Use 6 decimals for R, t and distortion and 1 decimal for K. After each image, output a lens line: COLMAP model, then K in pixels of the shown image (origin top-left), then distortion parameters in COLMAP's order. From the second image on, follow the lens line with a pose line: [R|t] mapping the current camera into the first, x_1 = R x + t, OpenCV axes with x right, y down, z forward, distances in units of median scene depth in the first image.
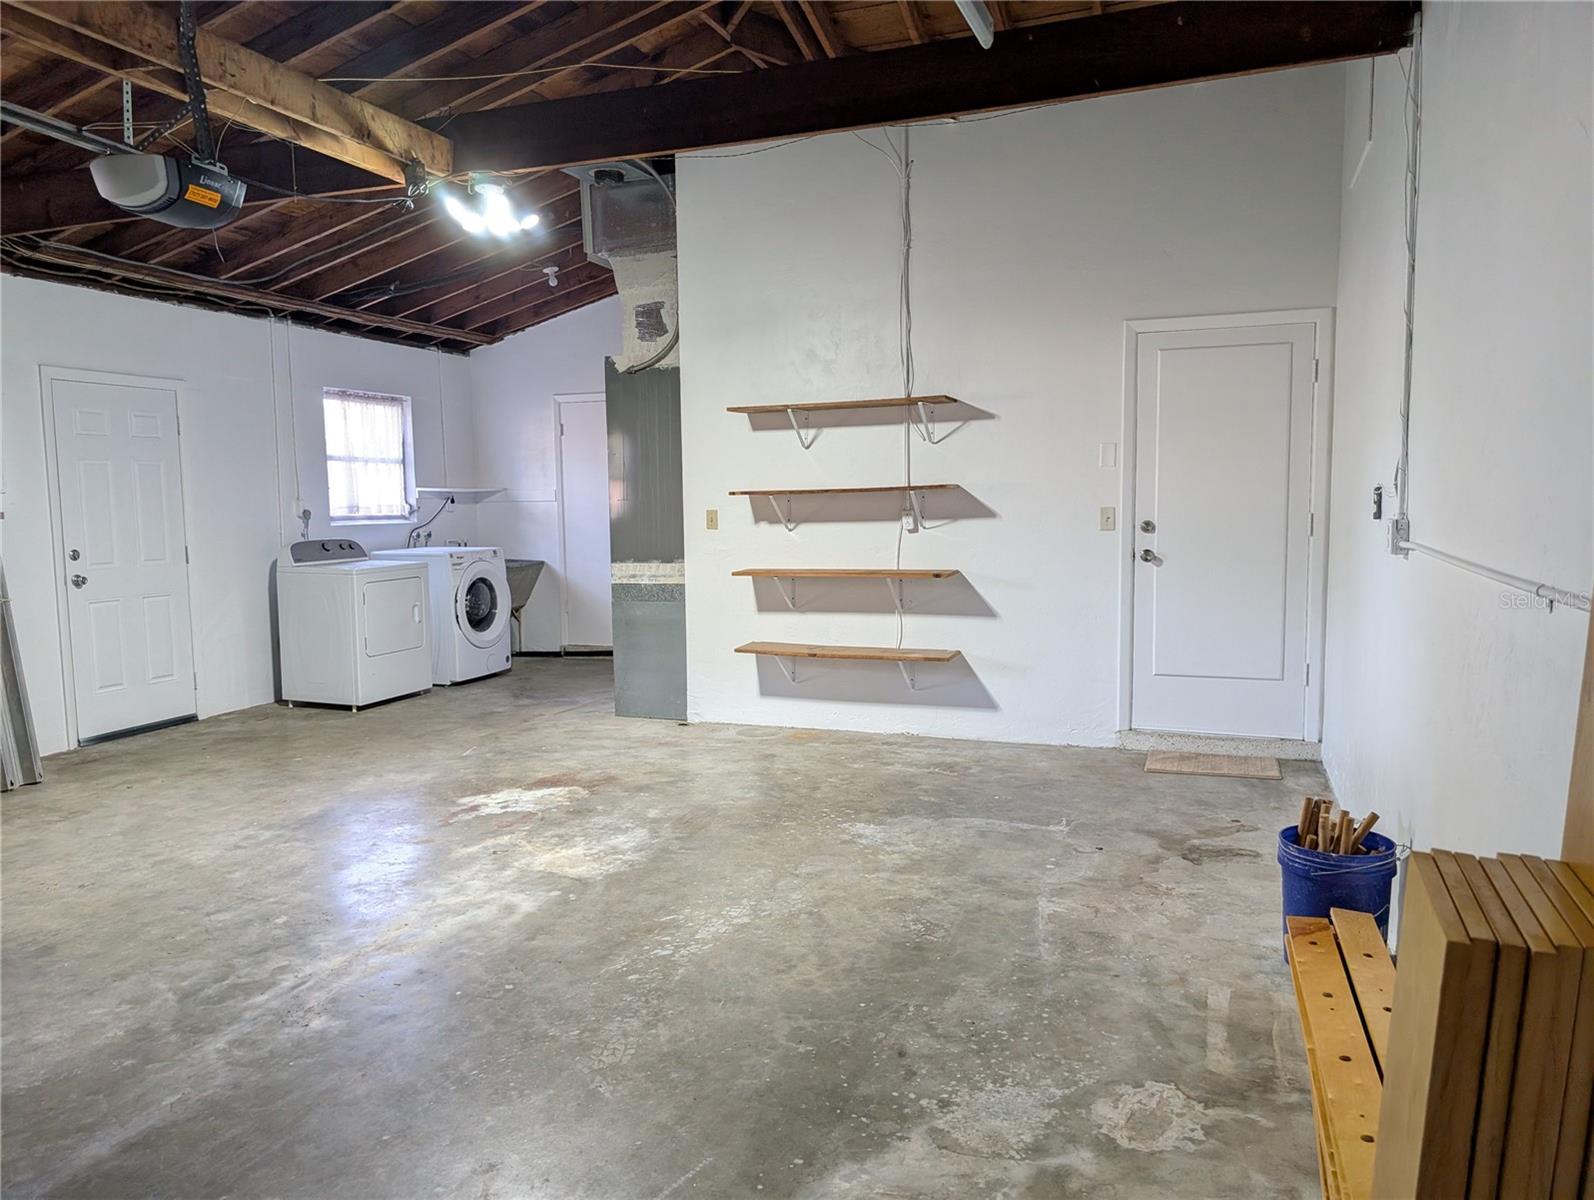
lens RADIAL K [[1146.4, 0, 793.6], [0, 1146.4, 607.3], [0, 0, 1]] dist [0.014073, -0.010730]
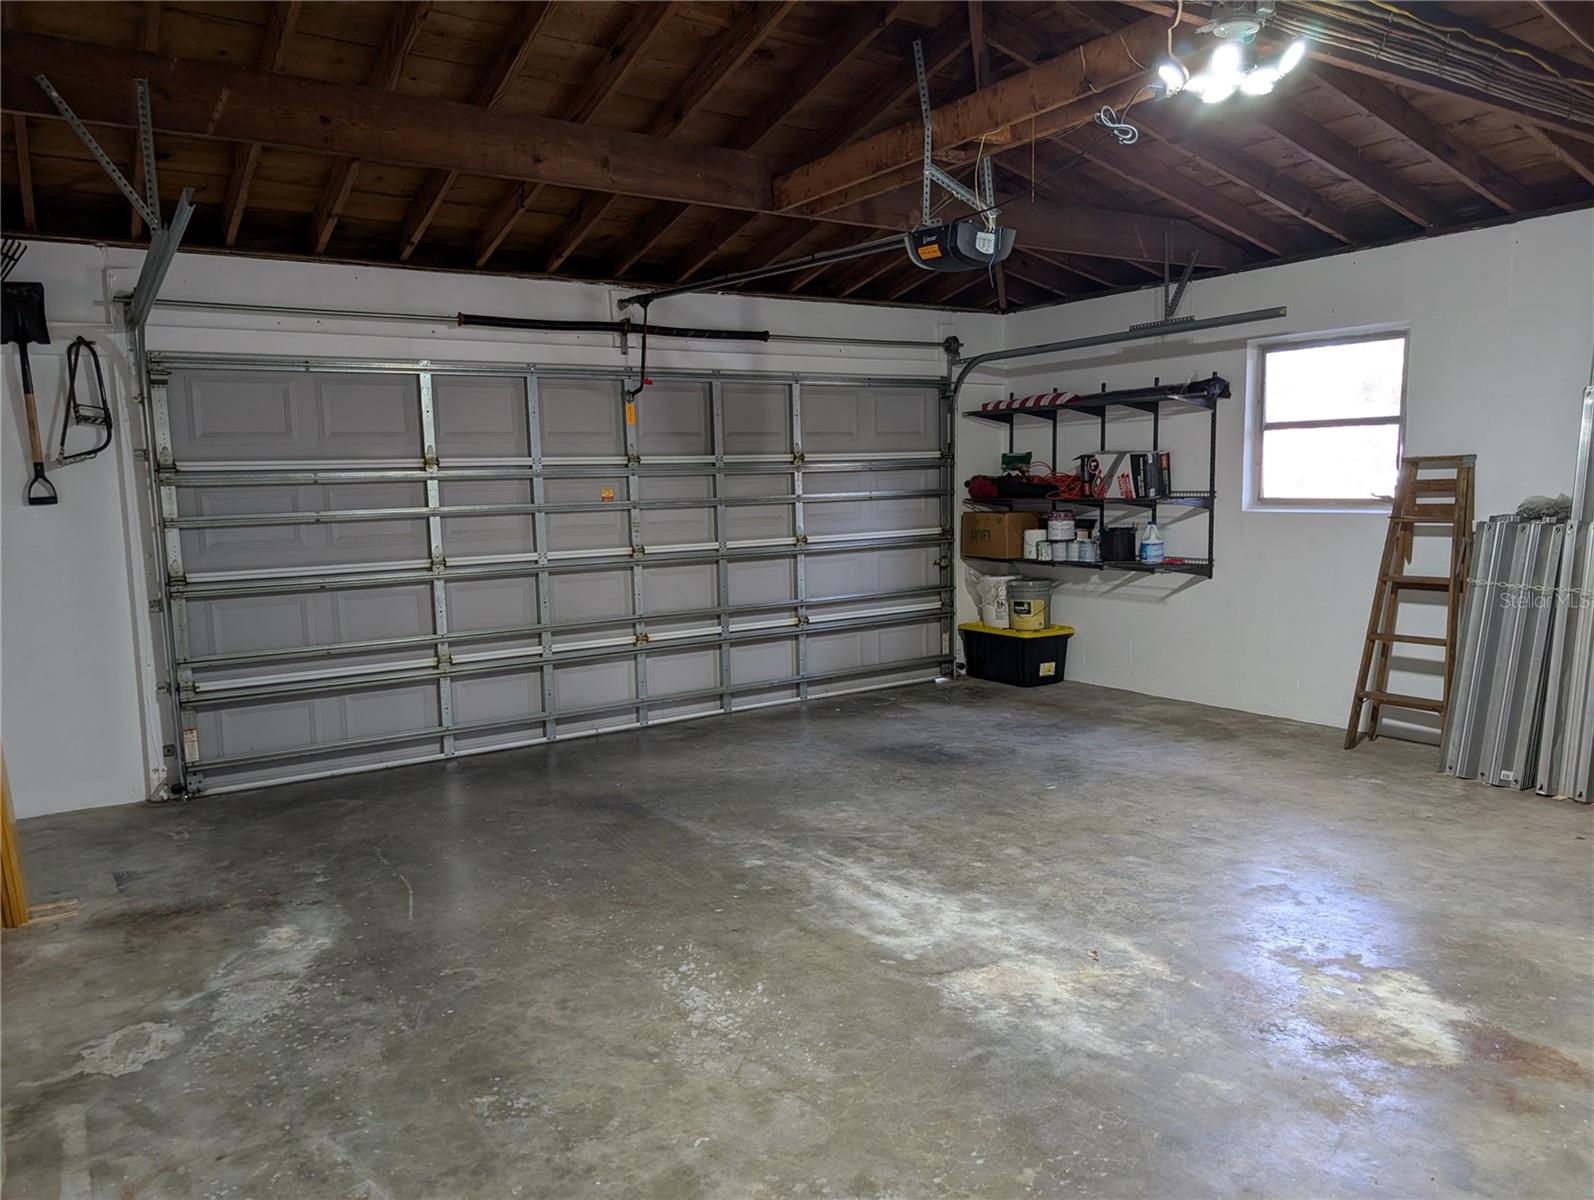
lens RADIAL K [[1146.4, 0, 793.6], [0, 1146.4, 607.3], [0, 0, 1]] dist [0.014073, -0.010730]
pose [[-0.595952, 0.121011, -0.793850, 0.427217], [-0.048515, 0.981349, 0.186013, -0.144487], [0.801553, 0.149368, -0.578966, 1.169677]]
